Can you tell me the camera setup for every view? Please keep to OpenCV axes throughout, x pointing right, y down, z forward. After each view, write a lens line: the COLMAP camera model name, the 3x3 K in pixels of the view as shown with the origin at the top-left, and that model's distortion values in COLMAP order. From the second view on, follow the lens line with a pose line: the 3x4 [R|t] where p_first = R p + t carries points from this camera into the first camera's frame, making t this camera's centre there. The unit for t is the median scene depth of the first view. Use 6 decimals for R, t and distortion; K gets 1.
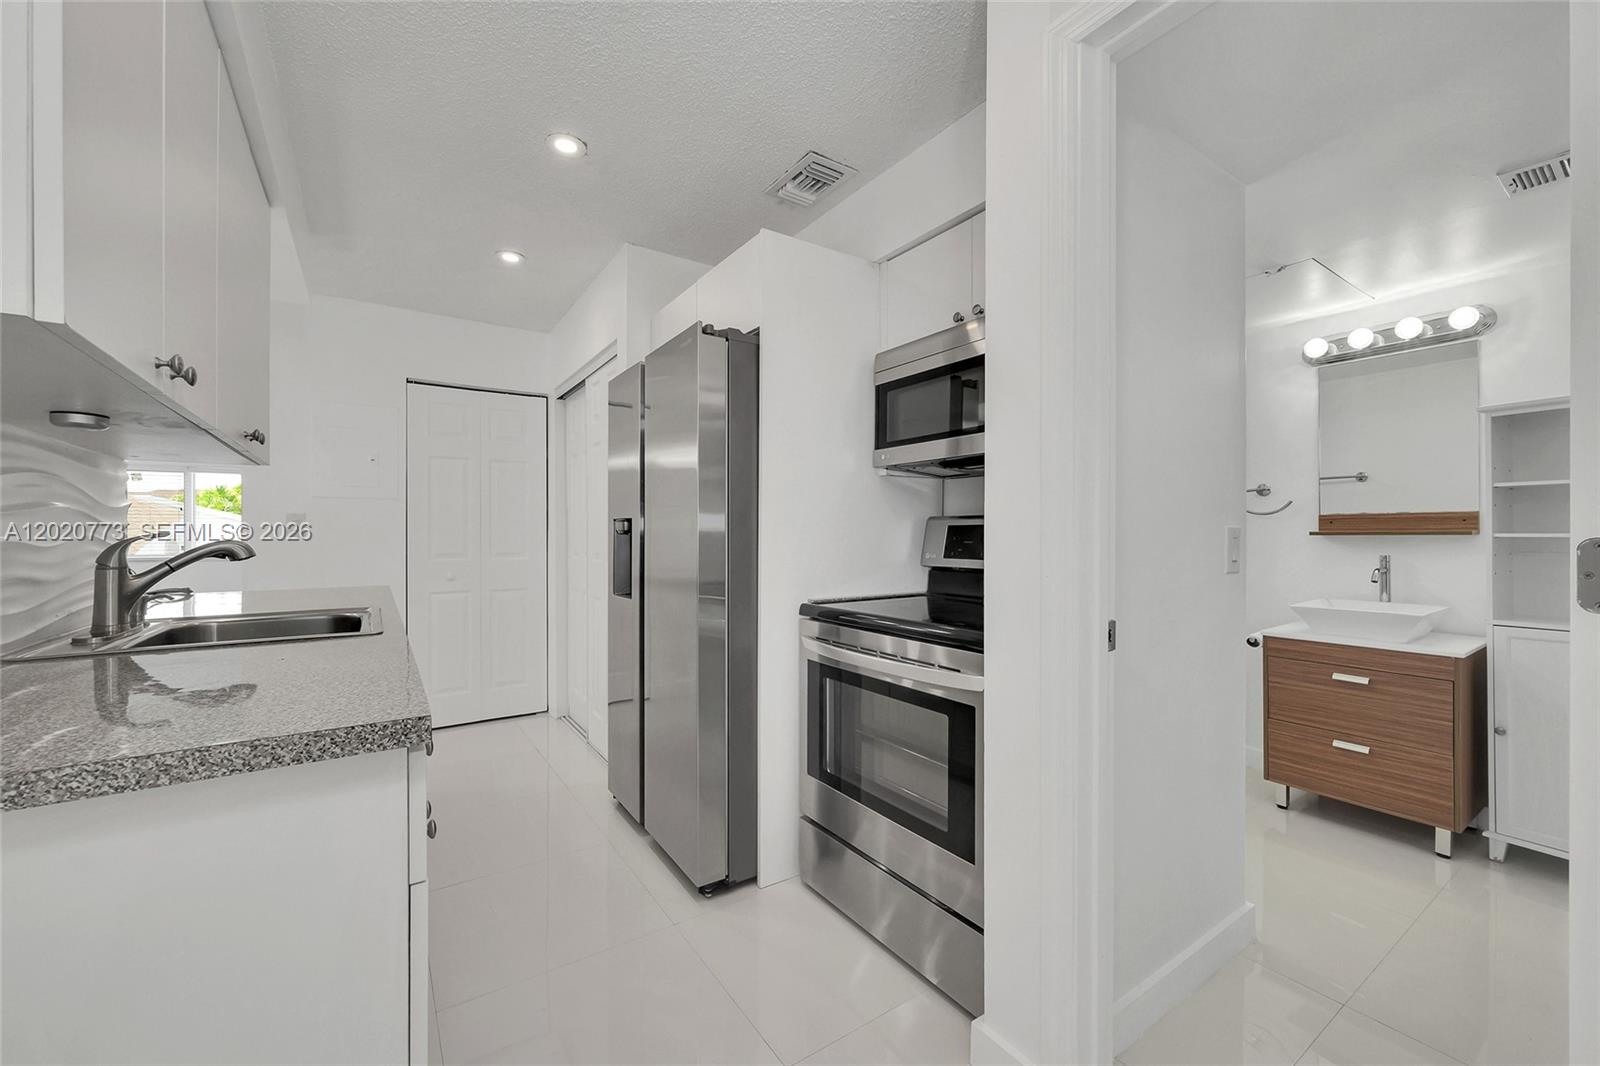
lens RADIAL K [[638.0, 0, 808.9], [0, 638.0, 534.0], [0, 0, 1]] dist [0.000747, -0.000170]
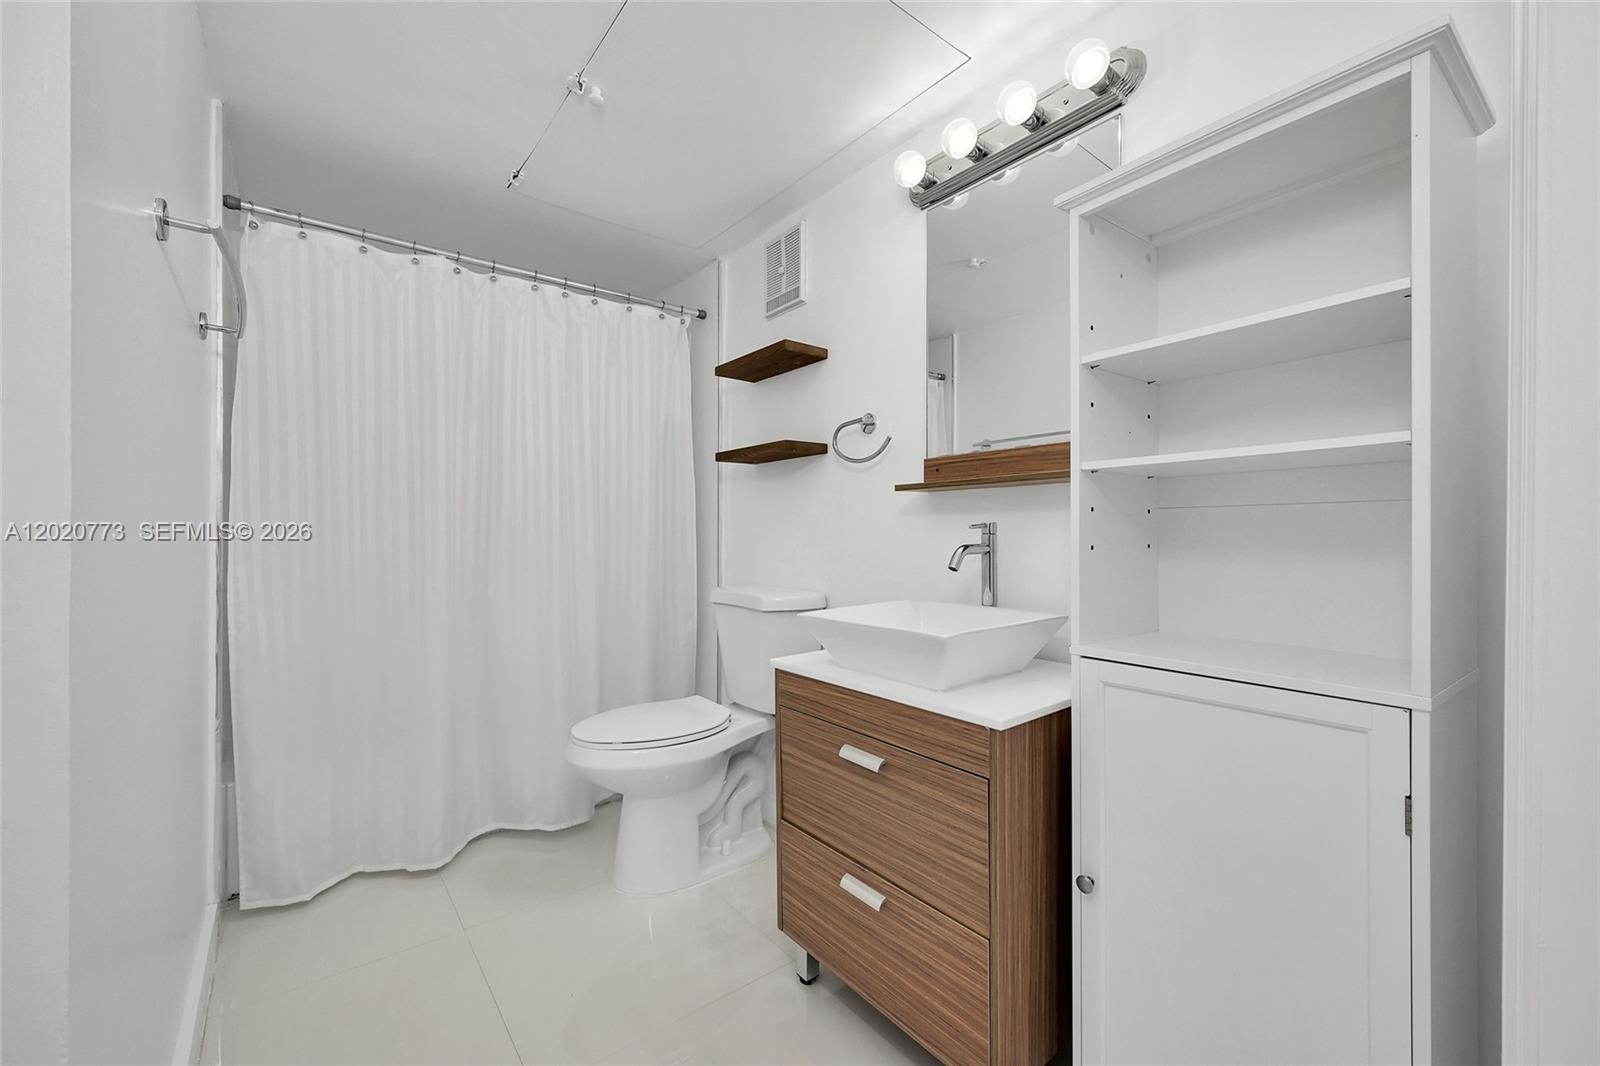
lens RADIAL K [[638.0, 0, 795.1], [0, 638.0, 537.3], [0, 0, 1]] dist [0.000747, -0.000170]
pose [[0.998031, 0.001309, 0.062703, 0.756051], [-0.001448, 0.999997, 0.002175, 0.049242], [-0.062700, -0.002261, 0.998030, 0.492415]]
